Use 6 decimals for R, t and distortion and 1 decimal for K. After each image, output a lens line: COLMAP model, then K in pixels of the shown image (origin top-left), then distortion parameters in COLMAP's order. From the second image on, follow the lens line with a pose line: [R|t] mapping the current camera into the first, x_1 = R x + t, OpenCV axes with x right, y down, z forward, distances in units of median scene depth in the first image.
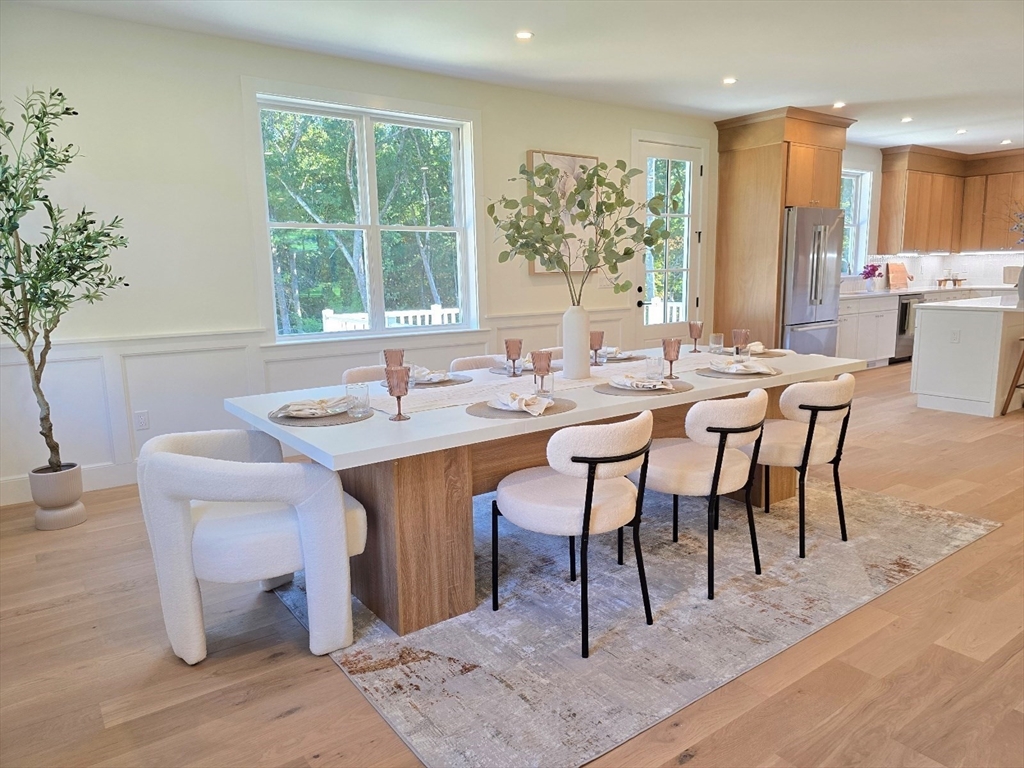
lens RADIAL K [[695.8, 0, 509.1], [0, 695.8, 384.7], [0, 0, 1]] dist [0.017688, -0.017988]
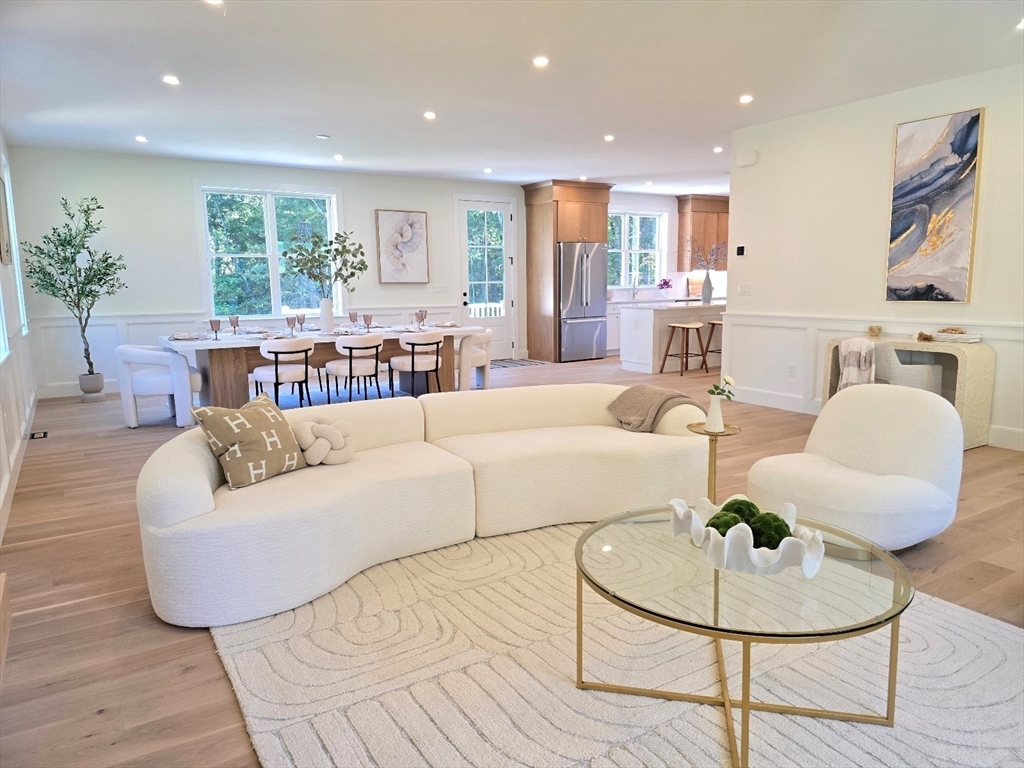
lens RADIAL K [[695.8, 0, 515.3], [0, 695.8, 388.7], [0, 0, 1]] dist [0.017688, -0.017988]
pose [[0.997777, 0.017093, -0.064407, 0.776764], [-0.017635, 0.999814, -0.007860, 0.161108], [0.064260, 0.008979, 0.997893, -1.036268]]
